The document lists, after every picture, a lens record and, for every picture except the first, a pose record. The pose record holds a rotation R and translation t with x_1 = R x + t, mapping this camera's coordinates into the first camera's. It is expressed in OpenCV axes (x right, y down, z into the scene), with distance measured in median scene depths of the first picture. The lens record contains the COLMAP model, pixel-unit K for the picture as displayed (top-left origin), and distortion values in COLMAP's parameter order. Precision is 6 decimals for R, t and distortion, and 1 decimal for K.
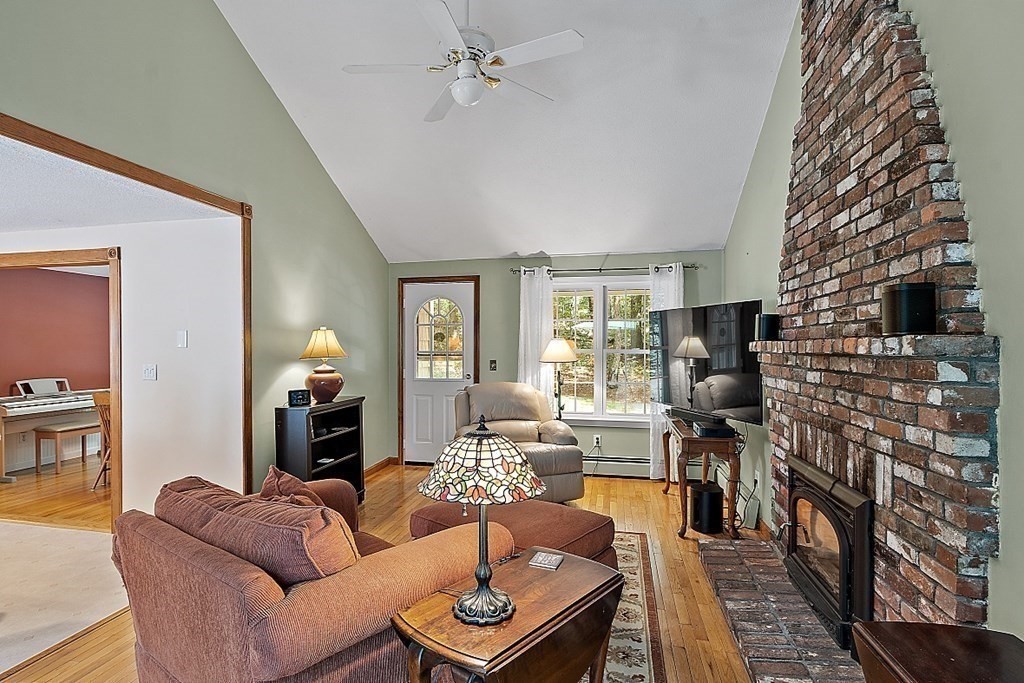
lens RADIAL K [[522.3, 0, 494.3], [0, 522.3, 342.6], [0, 0, 1]] dist [-0.004766, -0.000786]
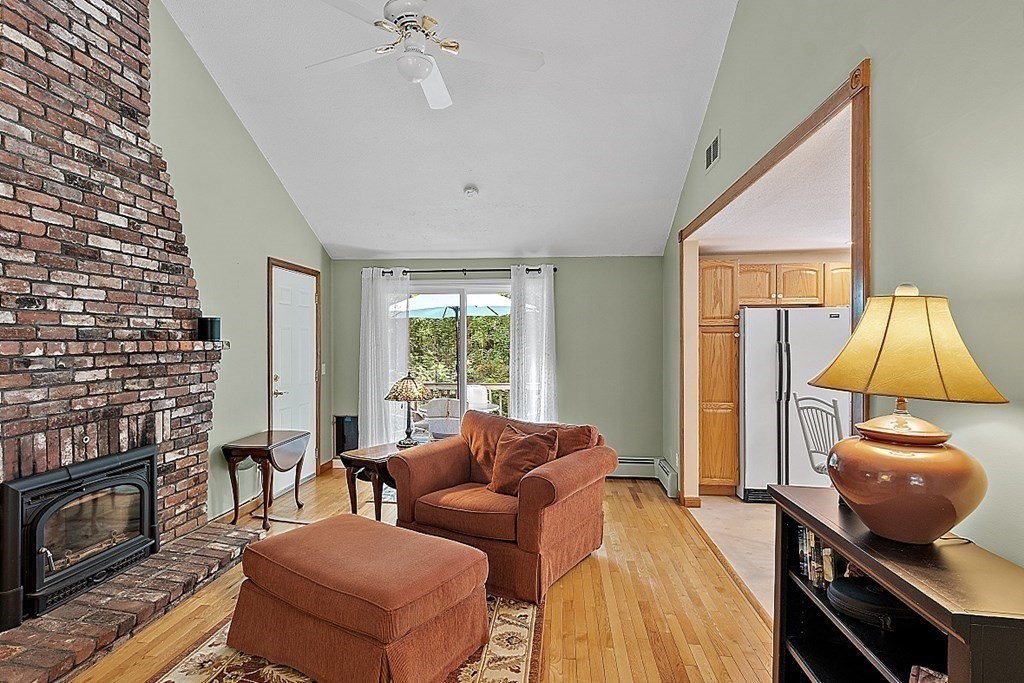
lens RADIAL K [[522.3, 0, 494.3], [0, 522.3, 342.6], [0, 0, 1]] dist [-0.004766, -0.000786]
pose [[-0.995202, 0.004022, -0.097755, -0.133023], [0.004532, 0.999977, -0.004991, 0.008266], [0.097732, -0.005410, -0.995198, 2.491757]]
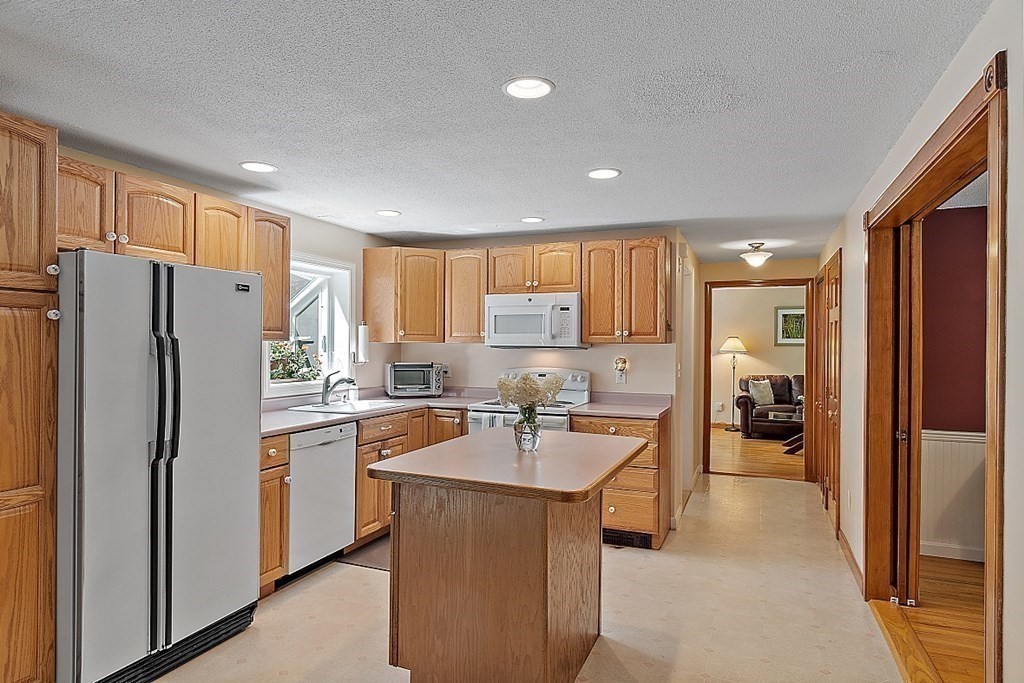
lens RADIAL K [[618.9, 0, 494.2], [0, 618.9, 348.8], [0, 0, 1]] dist [0.000642, 0.000364]
pose [[-0.170248, 0.007070, -0.985376, -0.455480], [0.000295, 0.999975, 0.007124, 0.019954], [0.985401, 0.000922, -0.170246, 1.329729]]
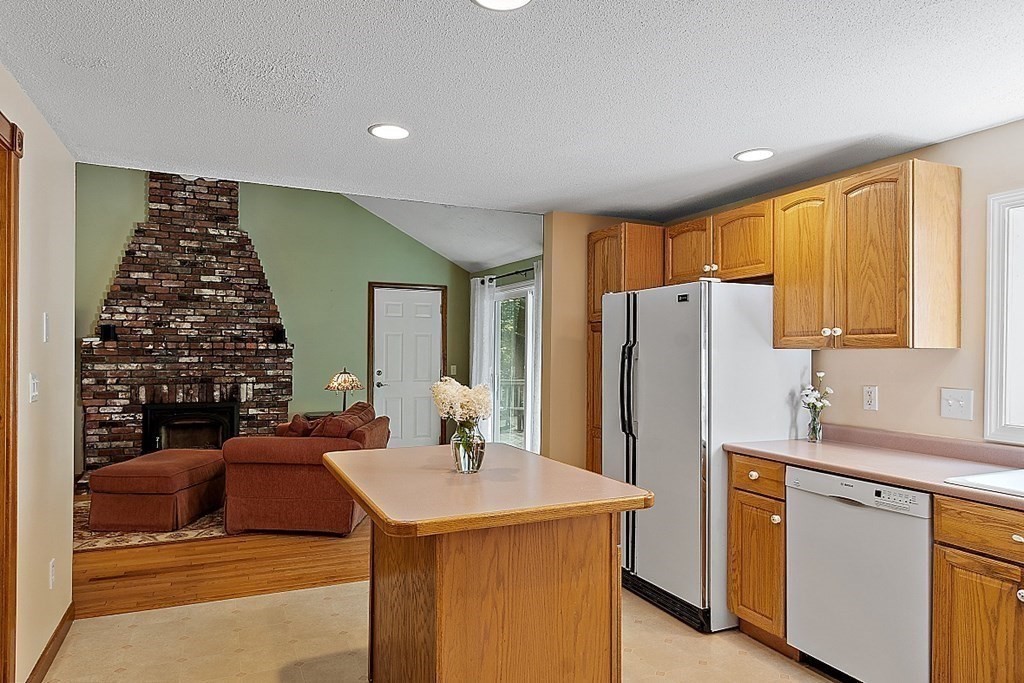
lens RADIAL K [[618.9, 0, 494.2], [0, 618.9, 348.8], [0, 0, 1]] dist [0.000642, 0.000364]
pose [[-0.600878, -0.000062, 0.799341, -2.542590], [-0.013402, 0.999860, -0.009996, 0.035008], [-0.799228, -0.016719, -0.600795, 1.769187]]
